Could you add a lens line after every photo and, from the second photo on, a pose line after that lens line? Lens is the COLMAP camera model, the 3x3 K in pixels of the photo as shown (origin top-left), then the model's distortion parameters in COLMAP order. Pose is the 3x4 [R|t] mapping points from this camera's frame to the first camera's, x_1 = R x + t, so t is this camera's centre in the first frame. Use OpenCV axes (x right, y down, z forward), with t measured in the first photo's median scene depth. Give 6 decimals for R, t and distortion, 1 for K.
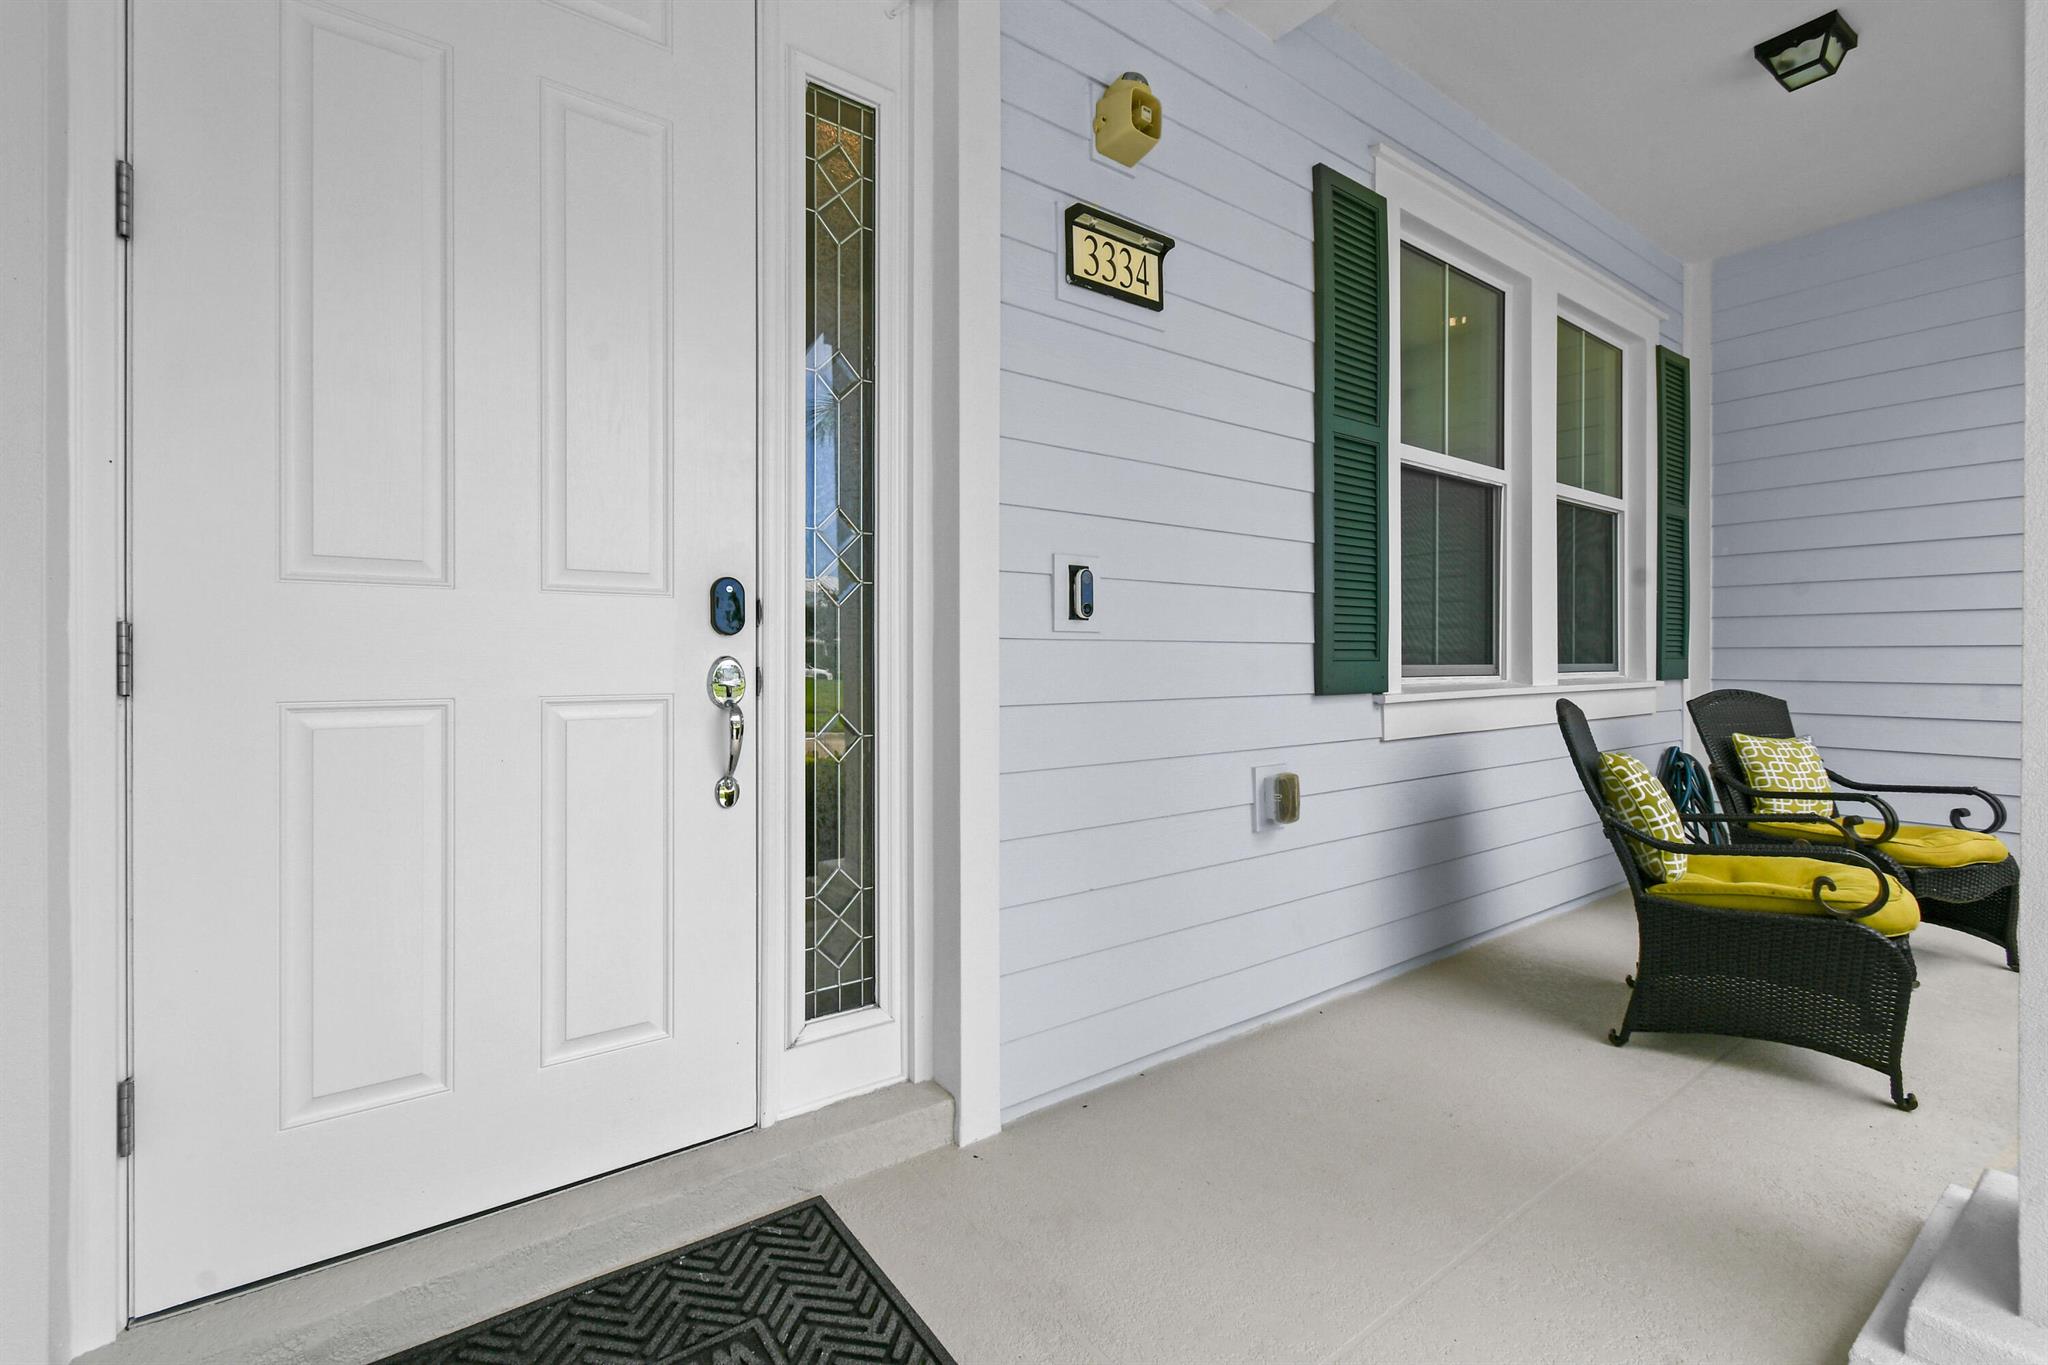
lens RADIAL K [[910.1, 0, 1022.3], [0, 910.1, 661.5], [0, 0, 1]] dist [0.011498, -0.006860]
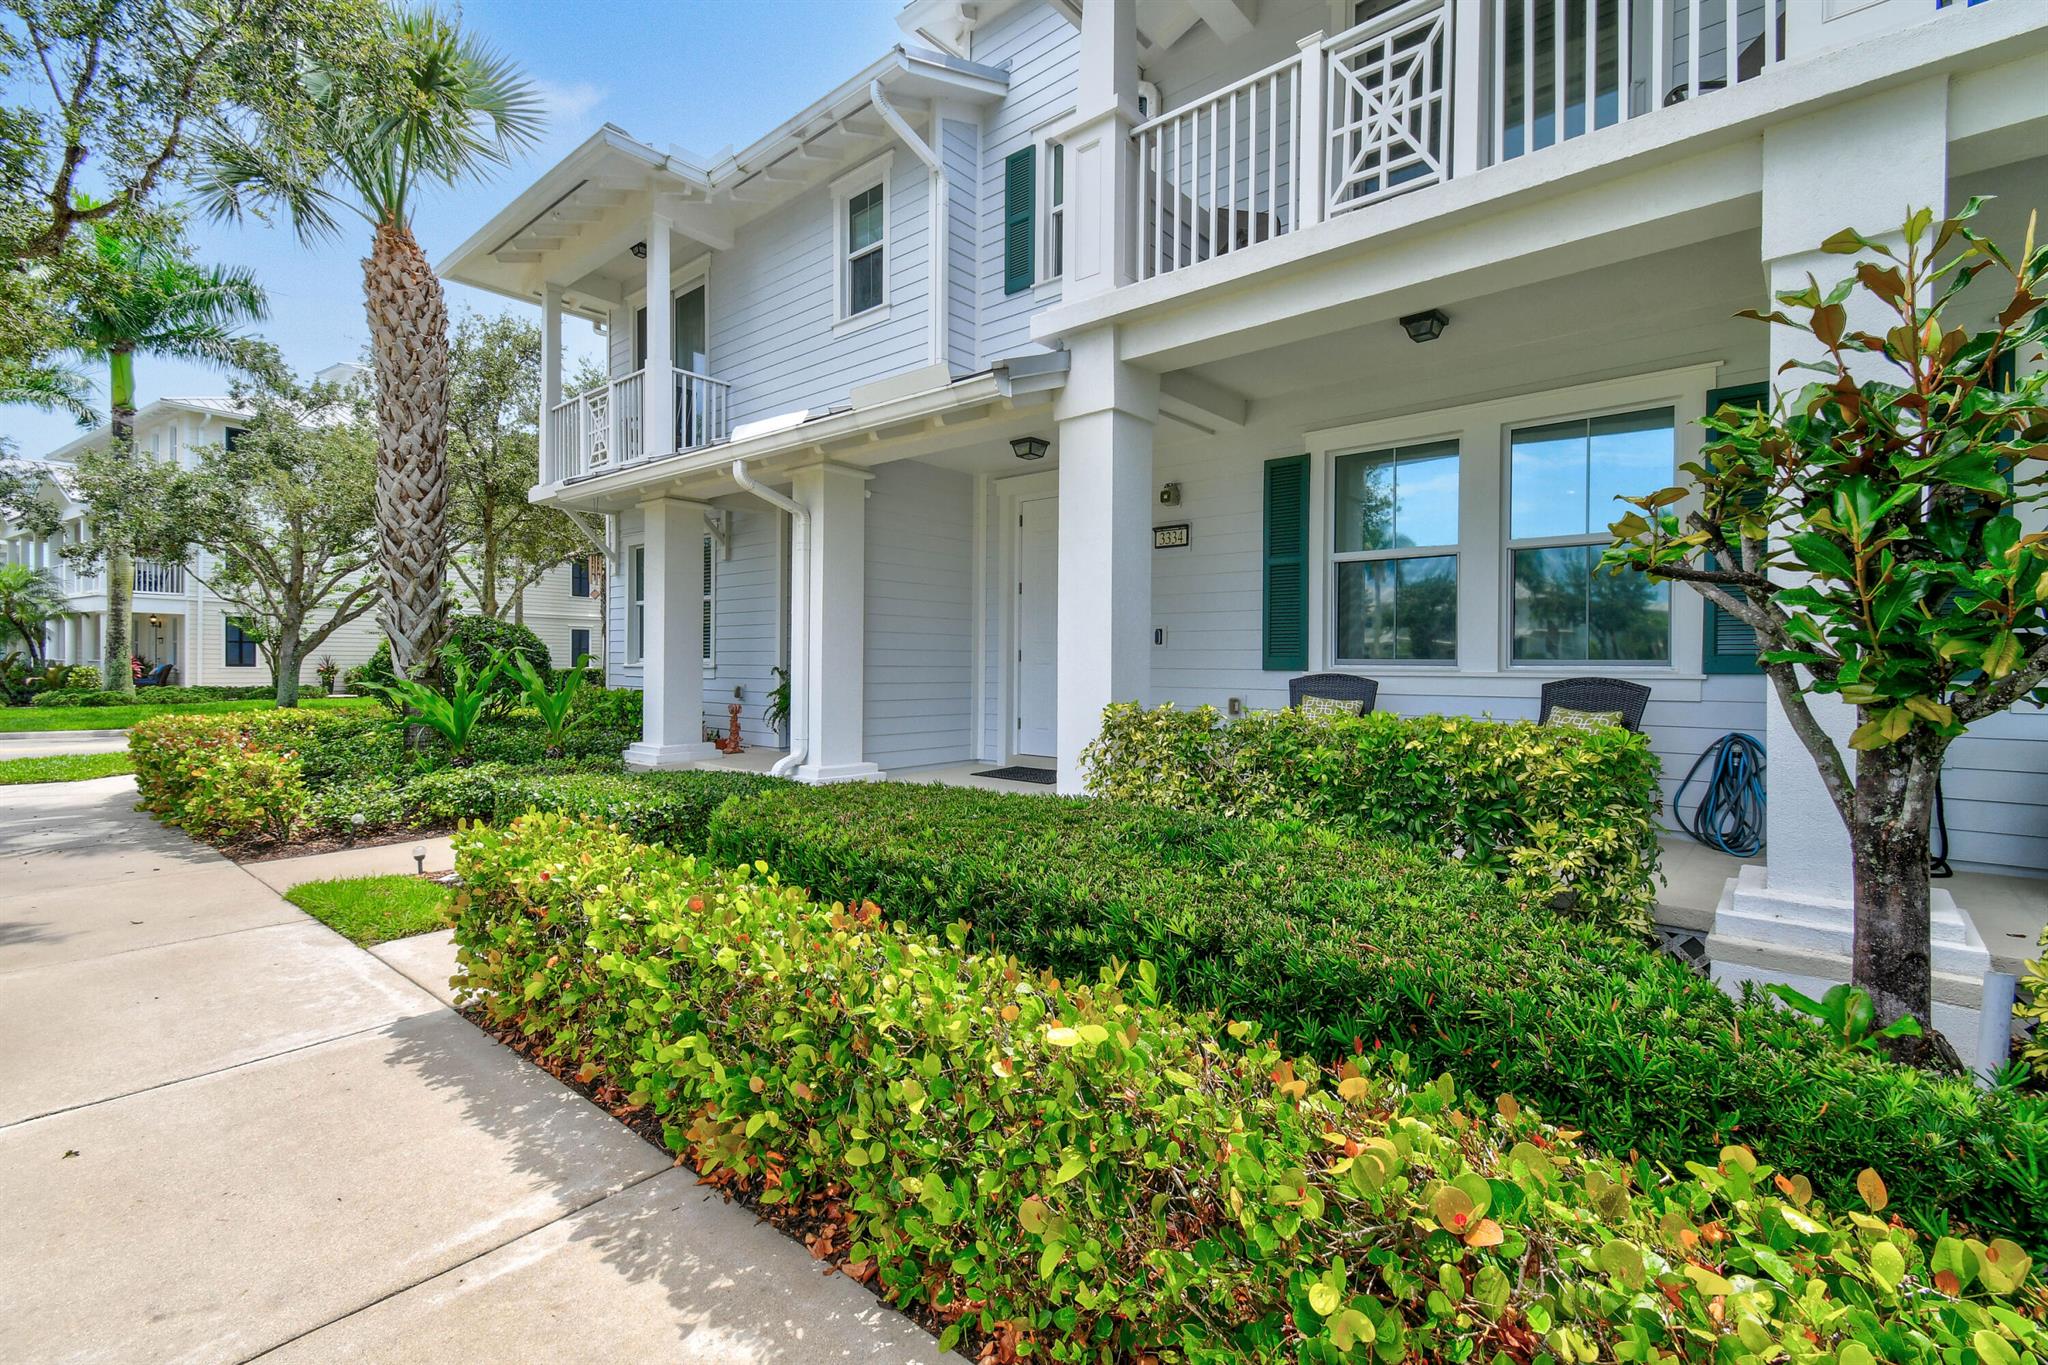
lens RADIAL K [[919.8, 0, 1035.2], [0, 919.8, 666.1], [0, 0, 1]] dist [0.013623, -0.000447]
pose [[0.213975, 0.005477, -0.976824, 3.331690], [-0.008897, 0.999954, 0.003658, 0.027480], [0.976799, 0.007908, 0.214014, -0.206223]]
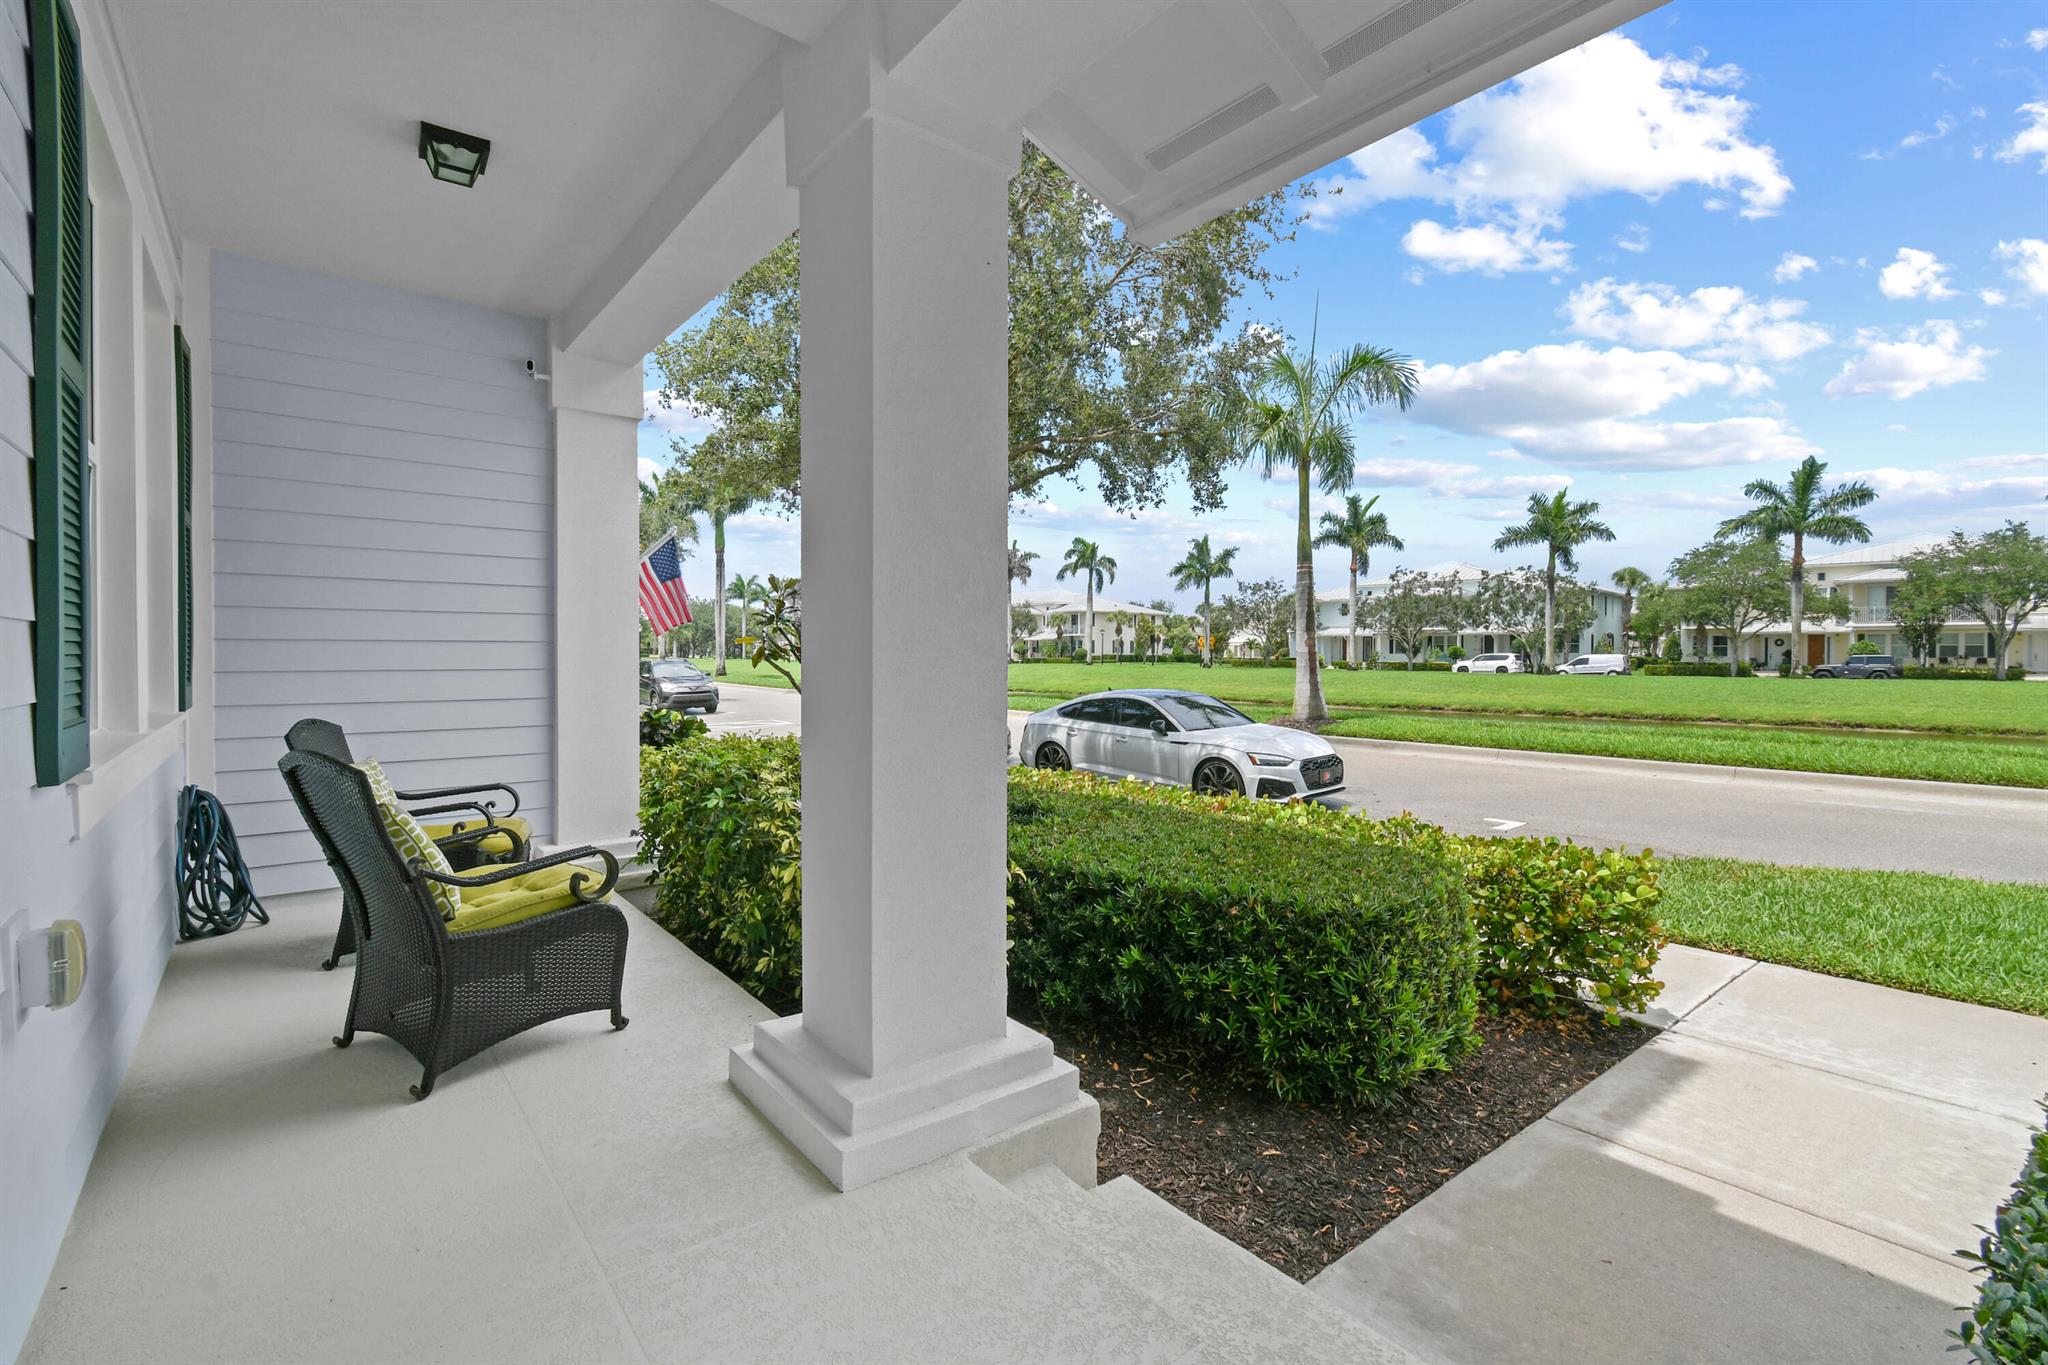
lens RADIAL K [[919.8, 0, 1035.2], [0, 919.8, 666.1], [0, 0, 1]] dist [0.013623, -0.000447]
pose [[-0.031669, -0.012981, 0.999414, -0.417025], [0.001453, 0.999914, 0.013034, -0.065670], [-0.999497, 0.001865, -0.031648, 0.423234]]
